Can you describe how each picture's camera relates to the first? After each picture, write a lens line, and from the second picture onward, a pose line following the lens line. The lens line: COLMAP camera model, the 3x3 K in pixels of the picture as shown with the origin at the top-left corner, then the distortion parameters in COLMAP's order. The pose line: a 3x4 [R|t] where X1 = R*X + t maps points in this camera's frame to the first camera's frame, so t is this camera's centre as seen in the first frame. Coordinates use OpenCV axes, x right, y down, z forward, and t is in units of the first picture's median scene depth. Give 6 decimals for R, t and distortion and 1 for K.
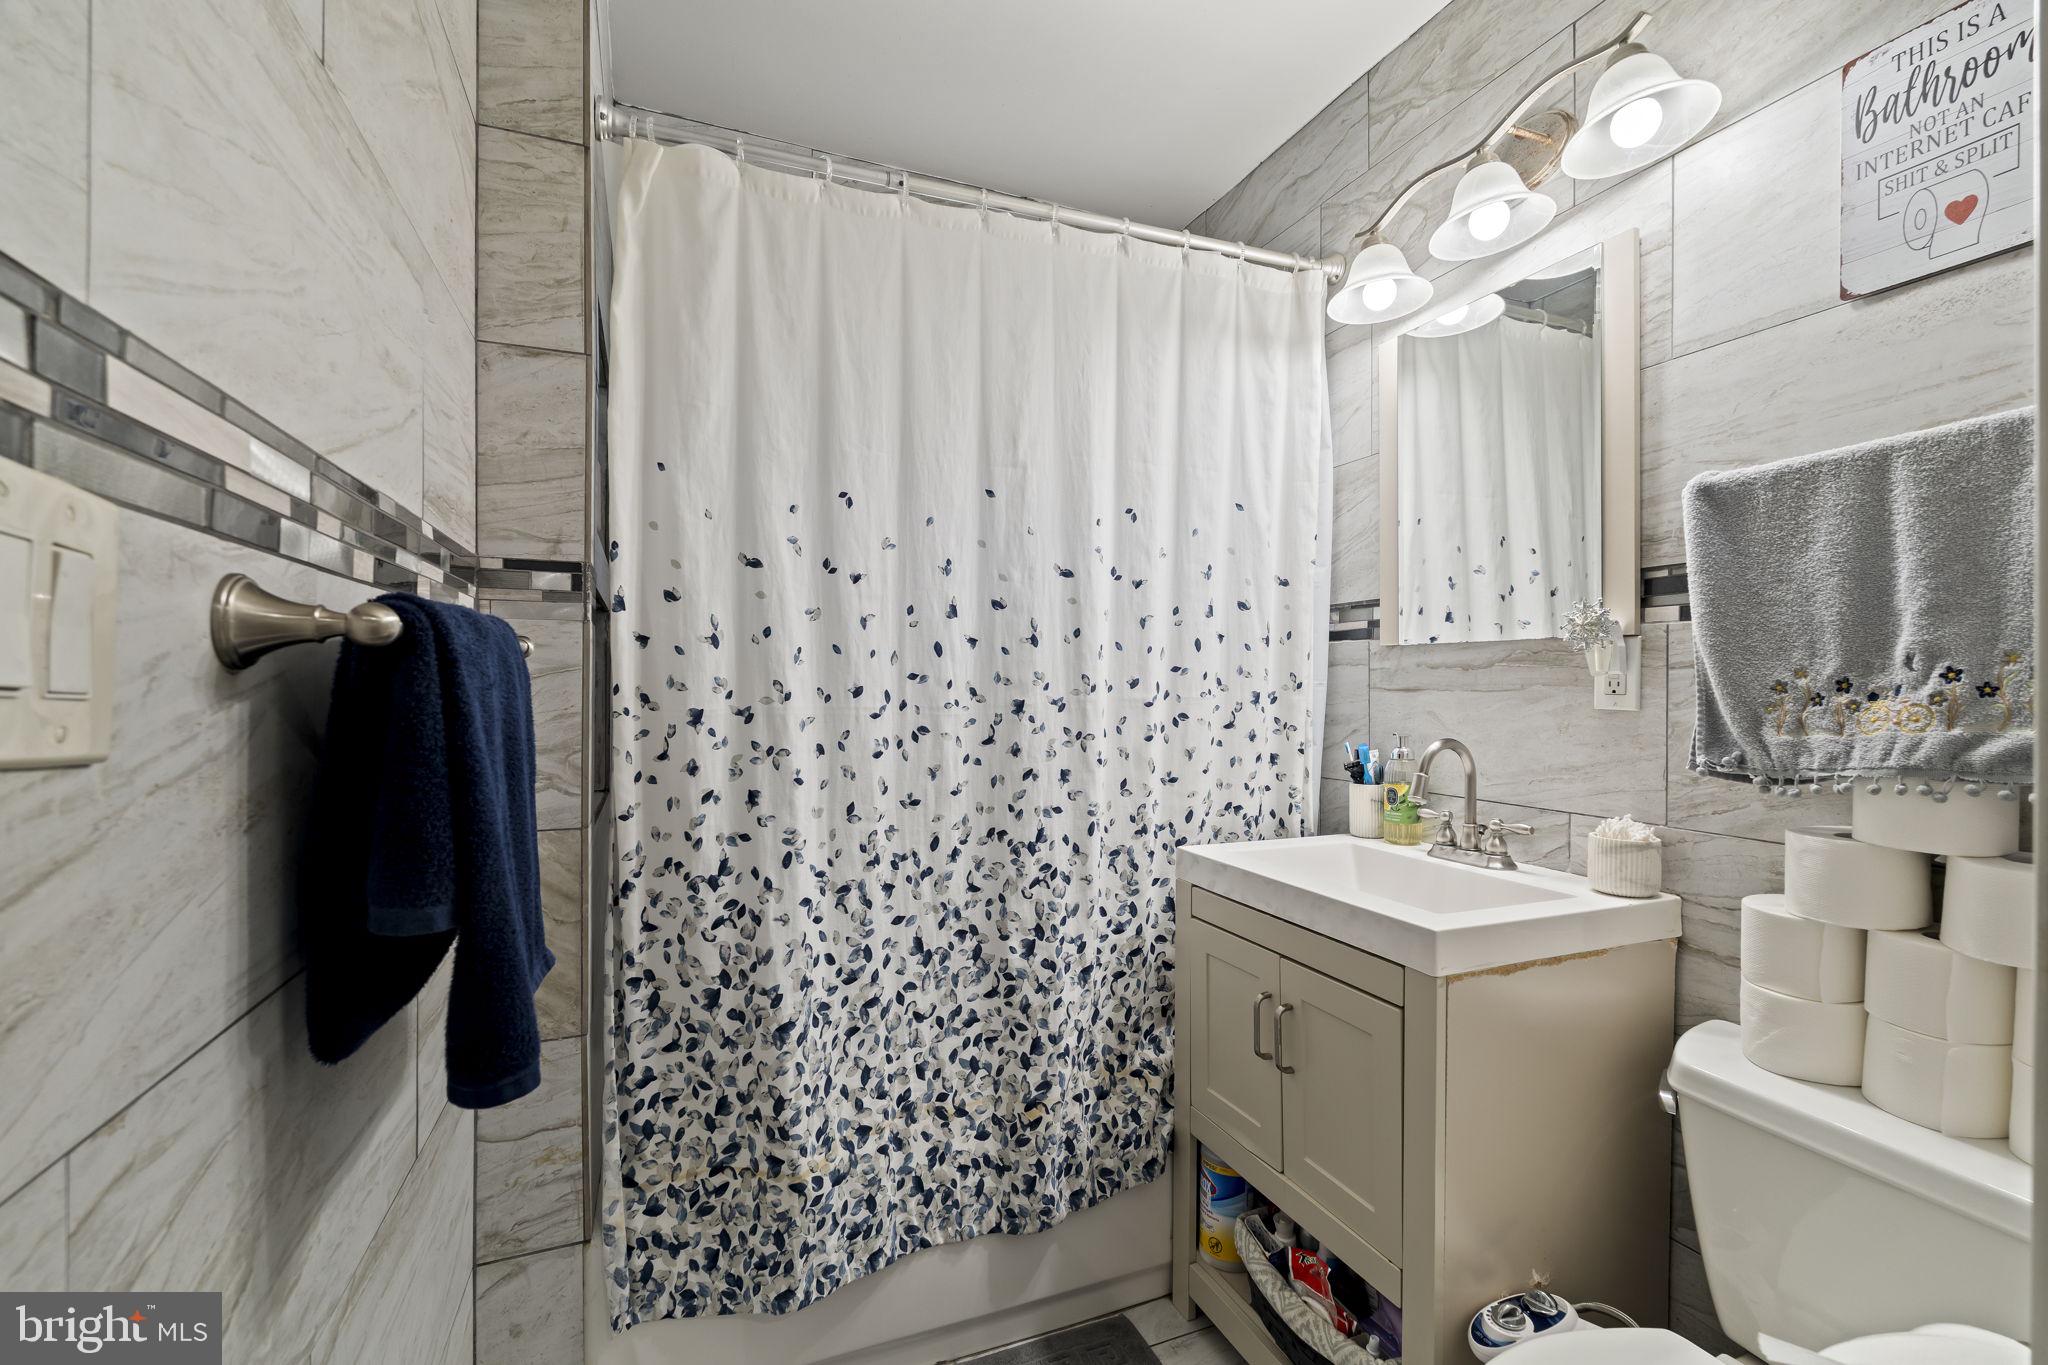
lens RADIAL K [[920.4, 0, 1025.1], [0, 920.4, 663.1], [0, 0, 1]] dist [0.001294, 0.000158]
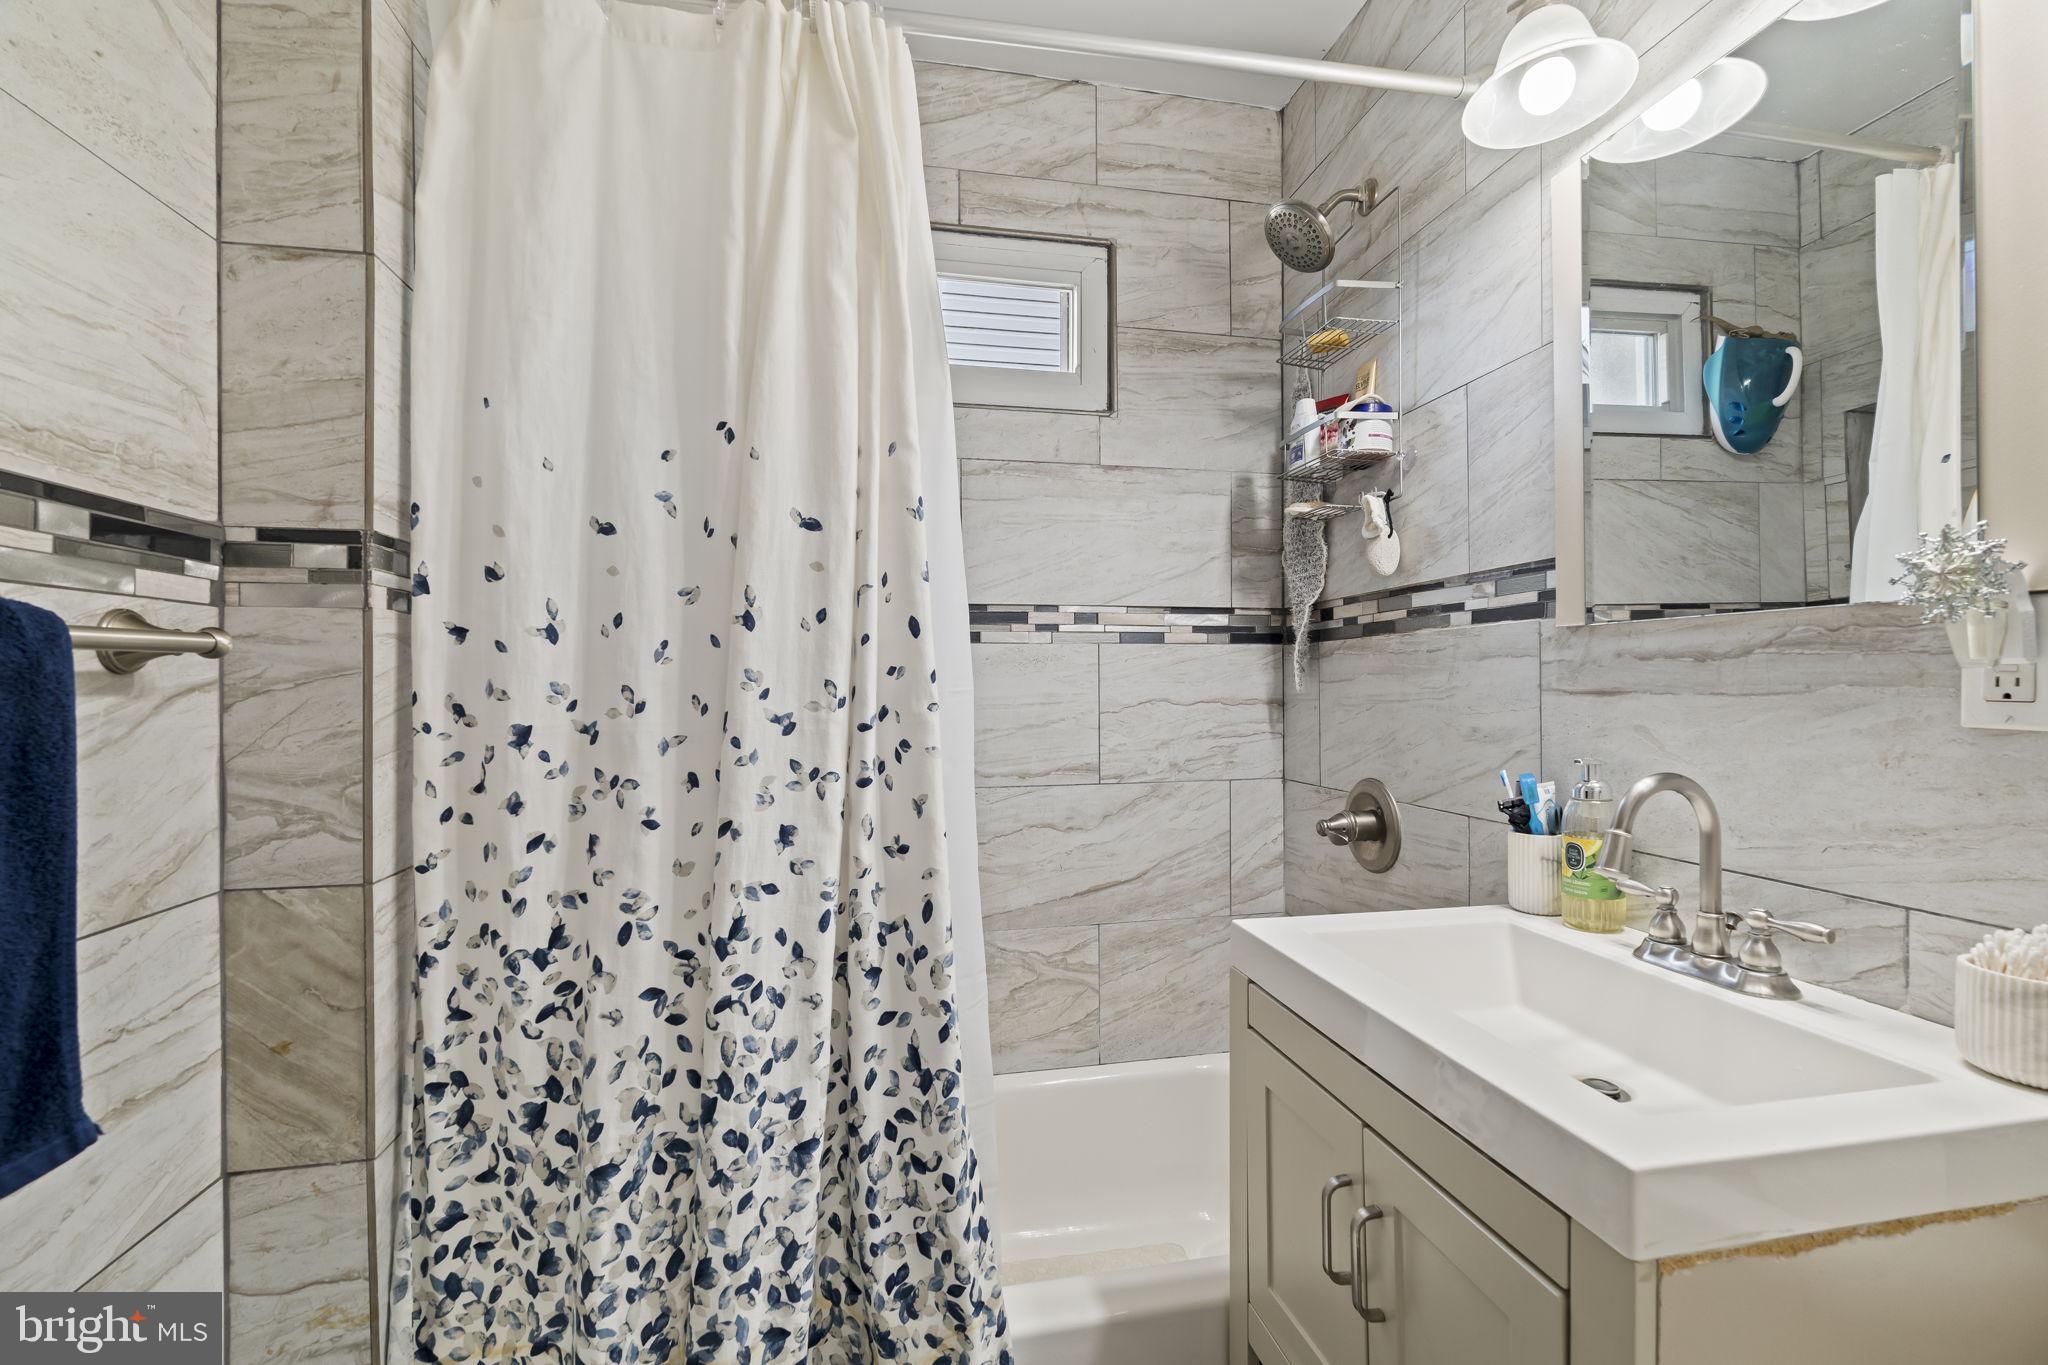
lens RADIAL K [[880.9, 0, 1017.1], [0, 880.9, 686.1], [0, 0, 1]] dist [-0.004144, -0.000610]
pose [[0.977035, -0.006505, -0.212981, 0.190468], [0.010858, 0.999755, 0.019277, 0.009626], [0.212803, -0.021147, 0.976866, 0.401216]]
